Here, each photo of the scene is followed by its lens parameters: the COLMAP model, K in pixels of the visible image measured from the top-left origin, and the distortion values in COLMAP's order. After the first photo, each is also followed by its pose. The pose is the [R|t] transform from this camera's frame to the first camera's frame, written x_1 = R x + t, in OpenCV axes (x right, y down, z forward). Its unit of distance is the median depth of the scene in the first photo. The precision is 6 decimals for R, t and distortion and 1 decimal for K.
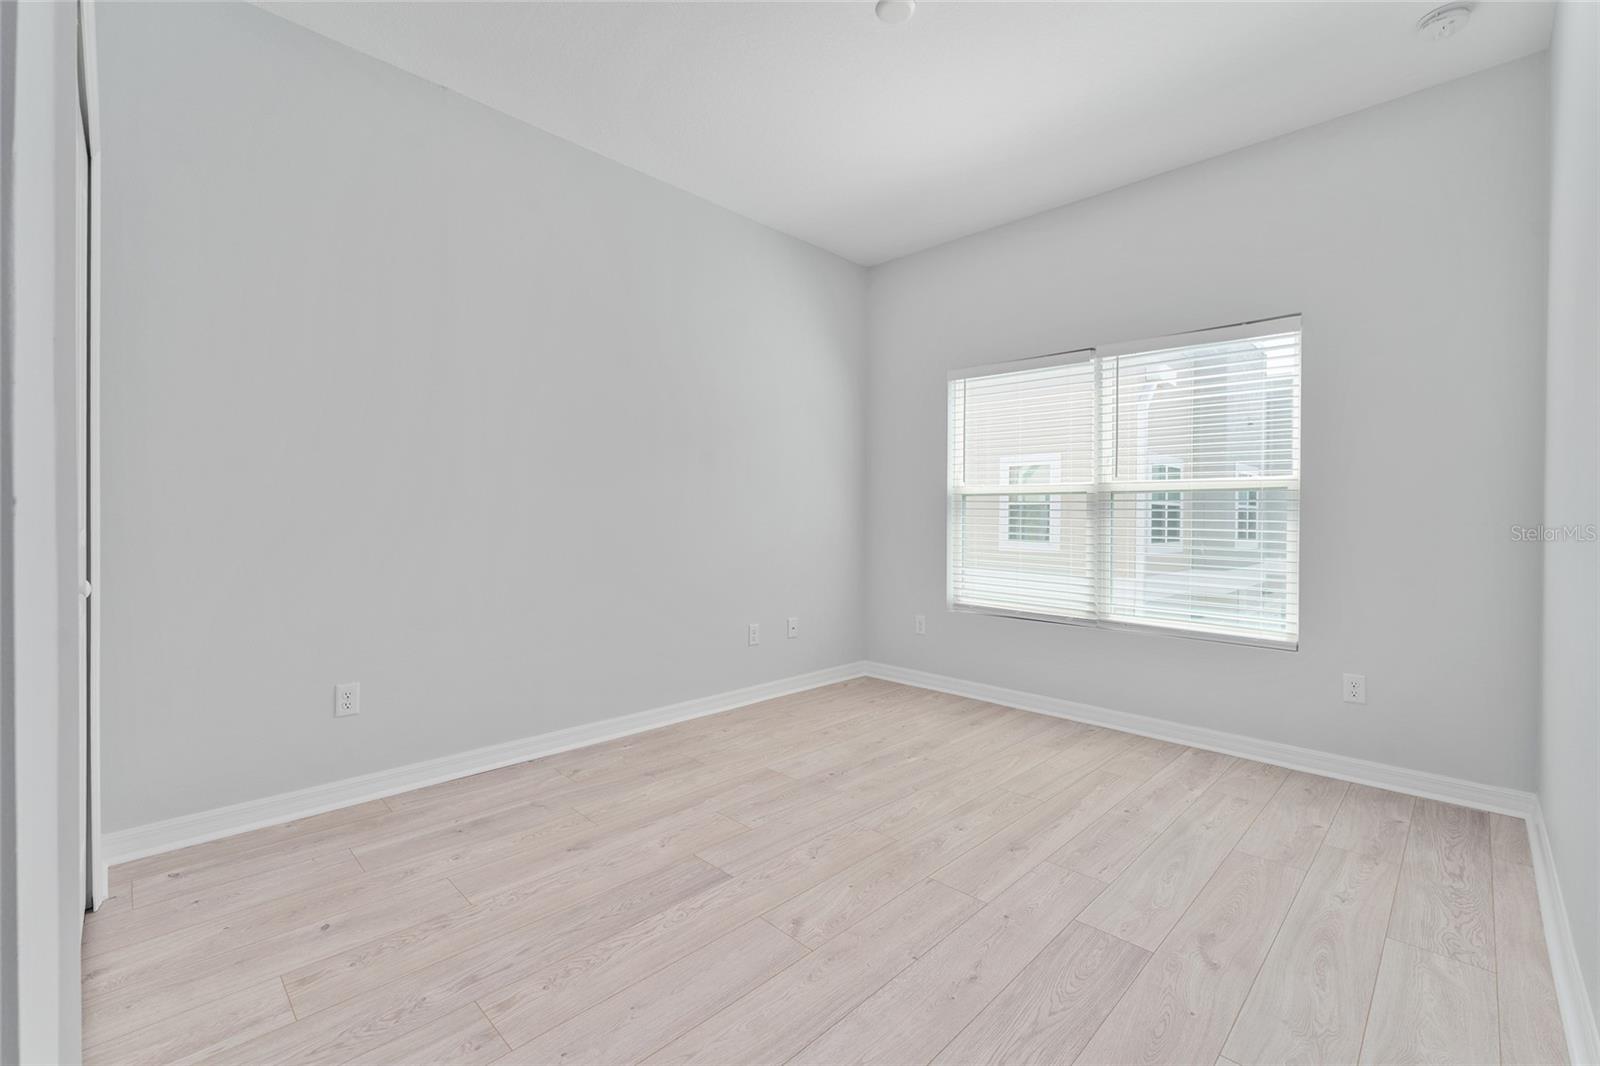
lens RADIAL K [[675.3, 0, 799.6], [0, 675.3, 526.3], [0, 0, 1]] dist [0.000499, 0.000005]
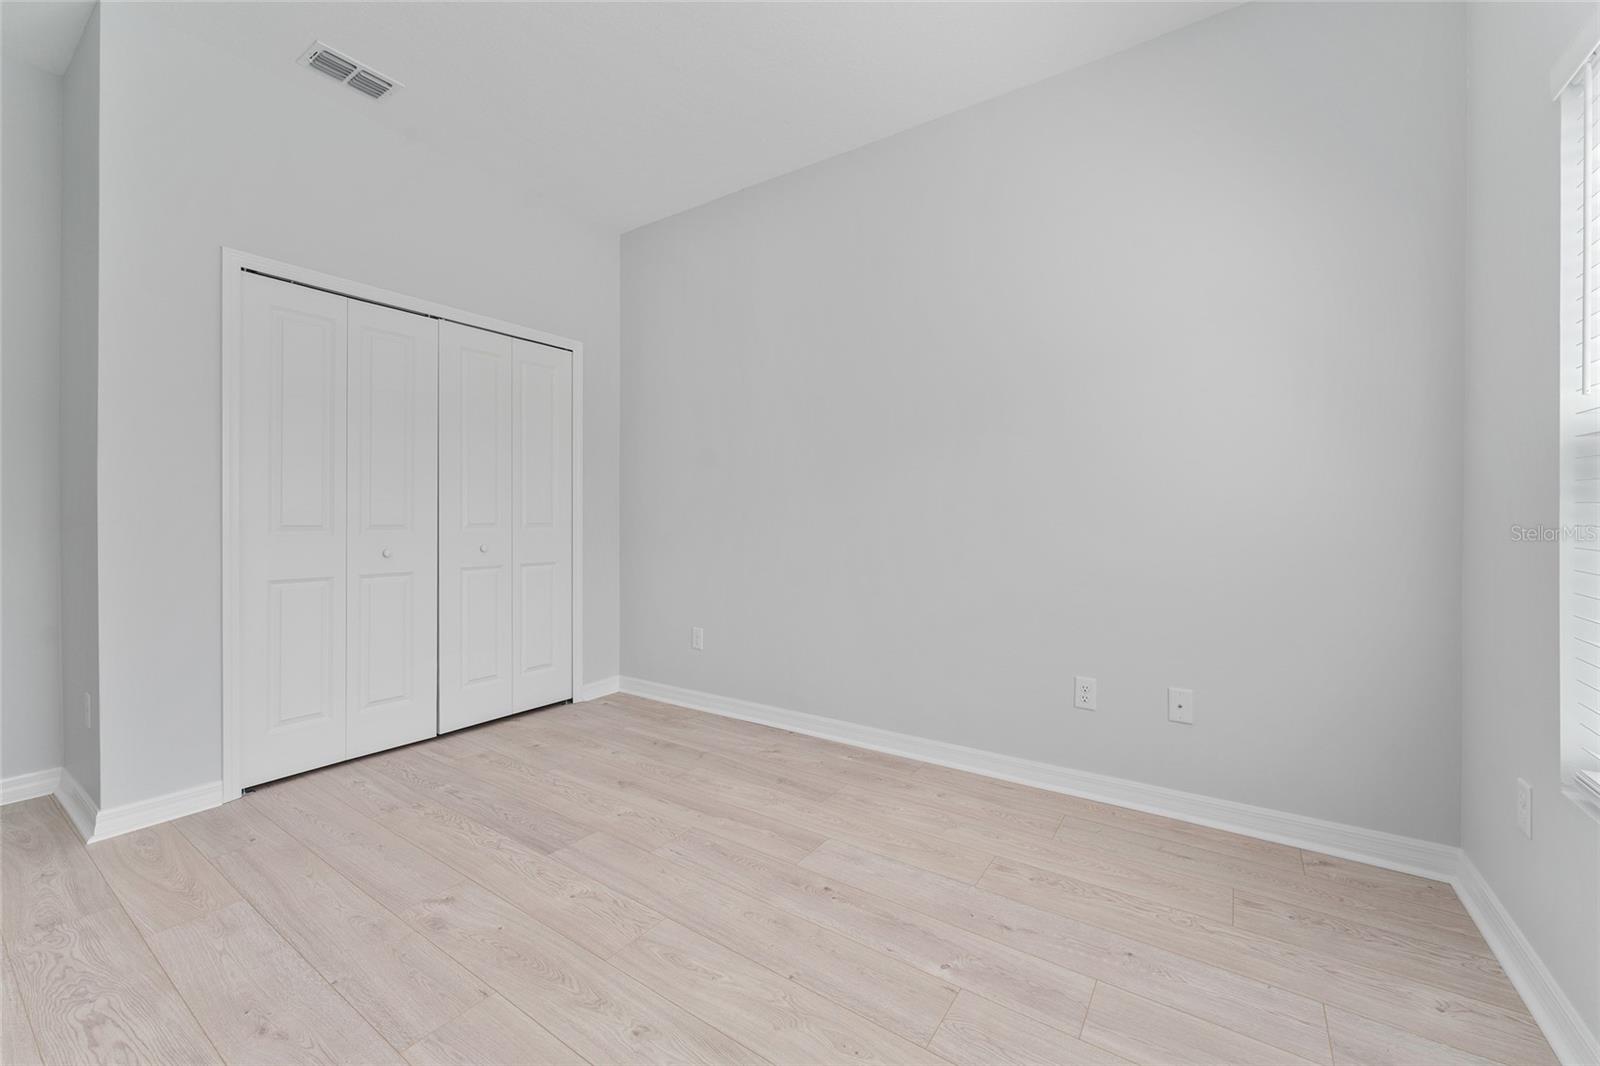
lens RADIAL K [[631.3, 0, 808.7], [0, 631.3, 532.3], [0, 0, 1]] dist [0.001913, 0.000425]
pose [[0.187606, 0.015555, -0.982121, 0.719790], [-0.007471, 0.999868, 0.014409, -0.004736], [0.982216, 0.004634, 0.187698, 0.924915]]
